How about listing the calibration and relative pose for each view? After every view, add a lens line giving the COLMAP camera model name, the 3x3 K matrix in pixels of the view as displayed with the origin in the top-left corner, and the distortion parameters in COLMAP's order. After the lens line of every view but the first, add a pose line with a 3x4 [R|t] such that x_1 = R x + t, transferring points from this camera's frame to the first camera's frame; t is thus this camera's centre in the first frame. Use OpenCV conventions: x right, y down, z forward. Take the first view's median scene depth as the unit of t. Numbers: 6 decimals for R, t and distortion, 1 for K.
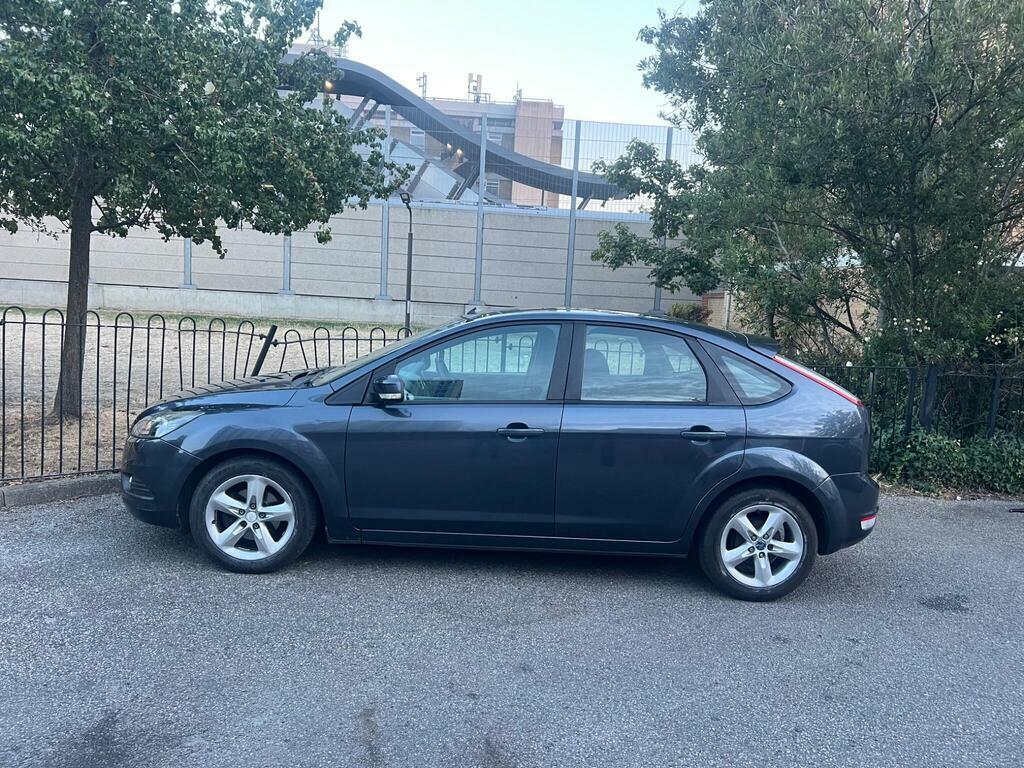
lens RADIAL K [[773.2, 0, 511.9], [0, 773.2, 387.1], [0, 0, 1]] dist [0.043191, -0.053911]
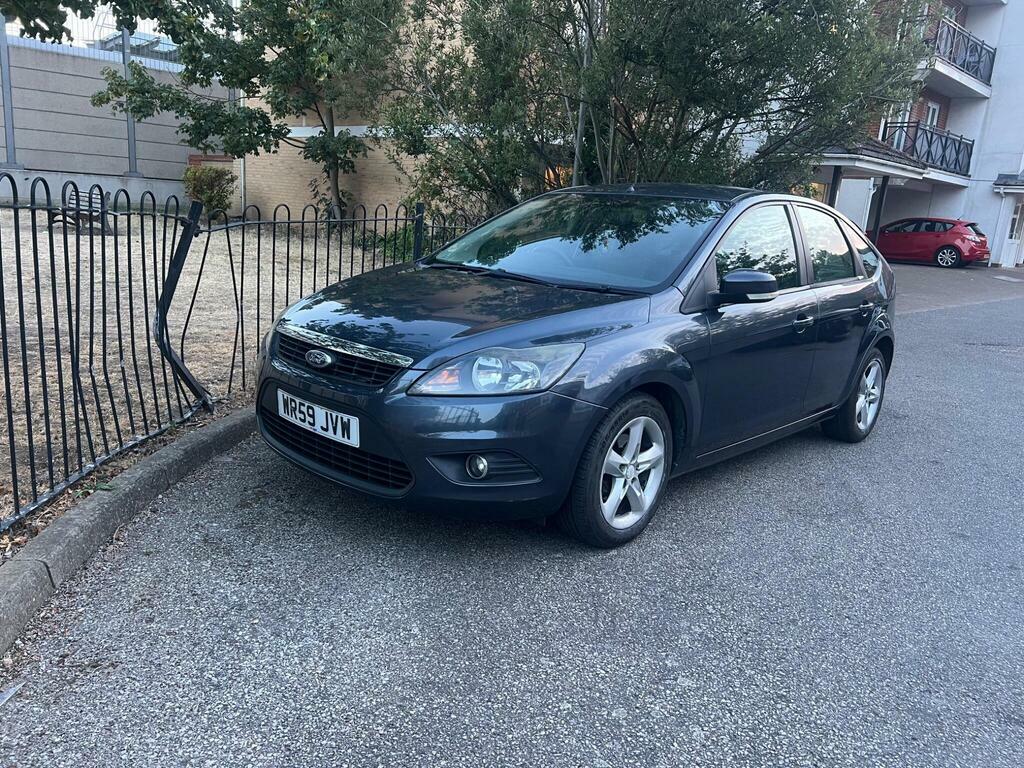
lens RADIAL K [[773.2, 0, 521.6], [0, 773.2, 398.3], [0, 0, 1]] dist [0.043191, -0.053911]
pose [[0.708776, -0.175152, 0.683344, -0.910533], [0.048849, 0.978547, 0.200151, -0.059698], [-0.703741, -0.108481, 0.702126, 0.552286]]
